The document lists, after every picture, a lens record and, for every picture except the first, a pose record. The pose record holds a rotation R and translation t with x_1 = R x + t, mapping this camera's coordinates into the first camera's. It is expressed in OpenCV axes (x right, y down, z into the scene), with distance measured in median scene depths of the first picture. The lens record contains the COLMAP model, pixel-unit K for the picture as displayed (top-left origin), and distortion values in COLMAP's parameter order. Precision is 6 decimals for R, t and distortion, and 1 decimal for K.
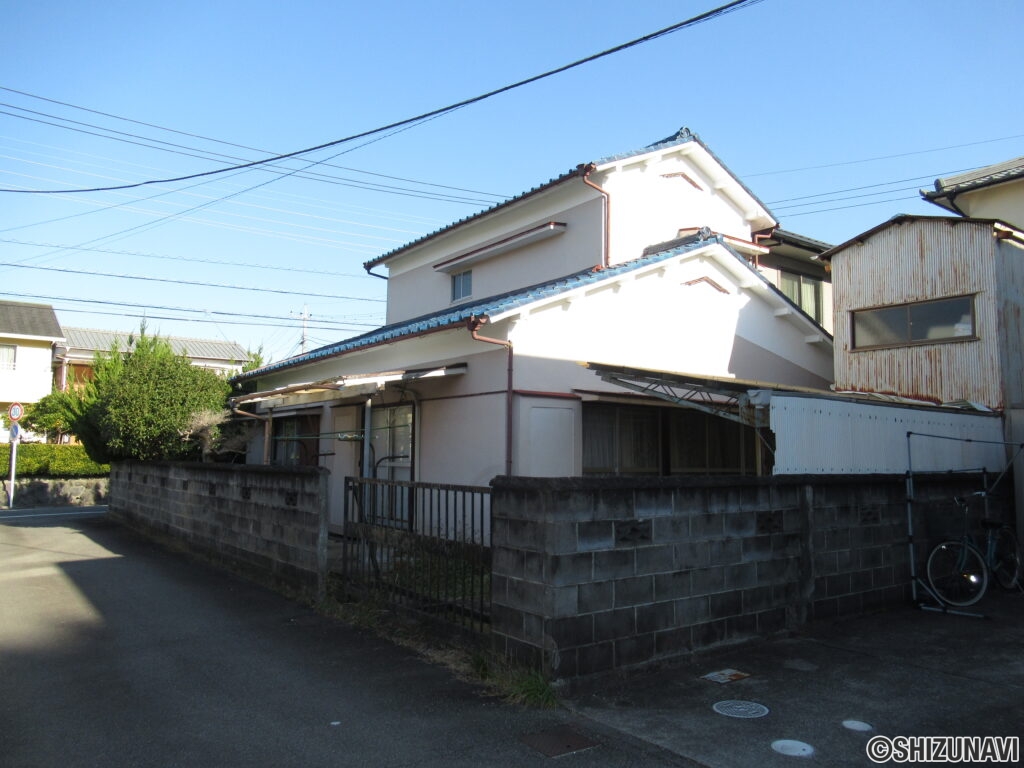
lens RADIAL K [[766.9, 0, 512.0], [0, 766.9, 384.0], [0, 0, 1]] dist [-0.005221, 0.004202]
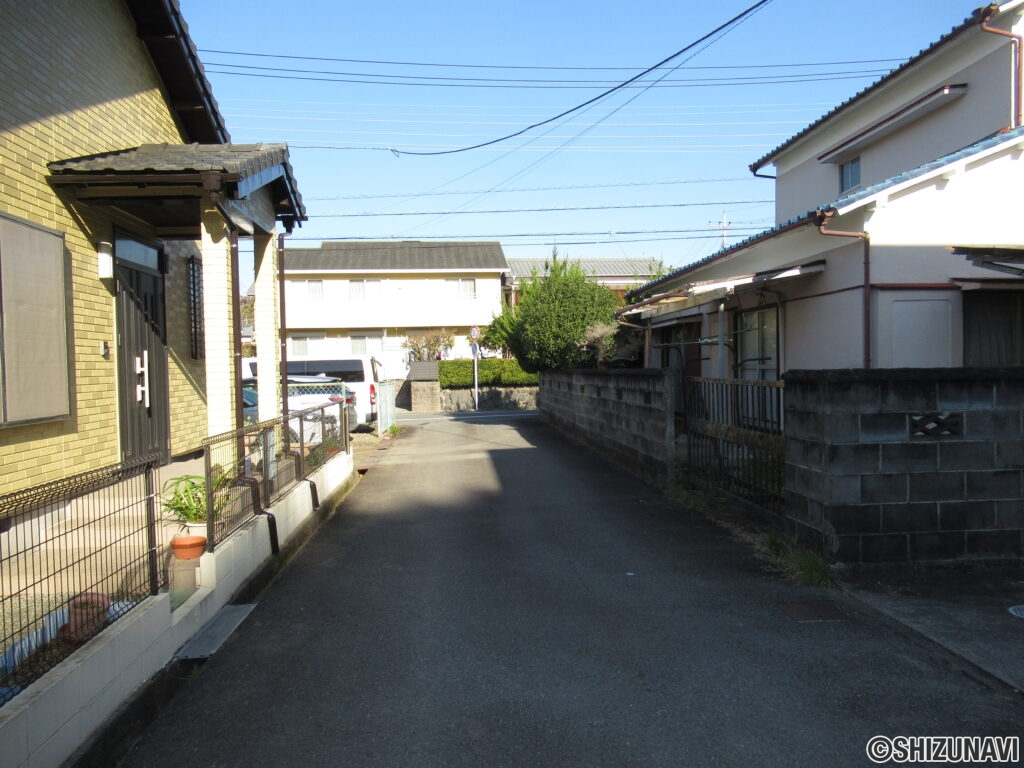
lens RADIAL K [[766.9, 0, 512.0], [0, 766.9, 384.0], [0, 0, 1]] dist [-0.005221, 0.004202]
pose [[0.850298, -0.009301, -0.526219, 0.119510], [0.070632, 0.992815, 0.096585, 0.007359], [0.521540, -0.119294, 0.844846, -0.039444]]
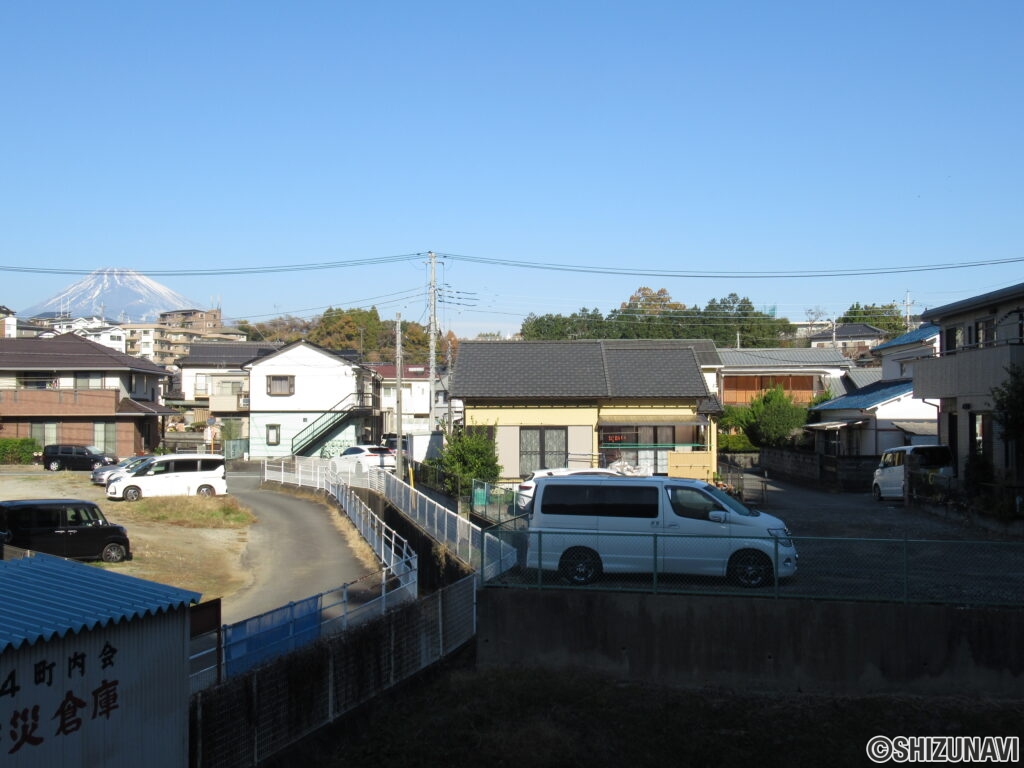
lens RADIAL K [[1067.0, 0, 512.0], [0, 1067.0, 384.0], [0, 0, 1]] dist [-0.008178, -0.006157]
pose [[0.772756, -0.025630, -0.634186, 1.678724], [0.060358, 0.997624, 0.033229, -0.427804], [0.631827, -0.063956, 0.772466, -3.479447]]
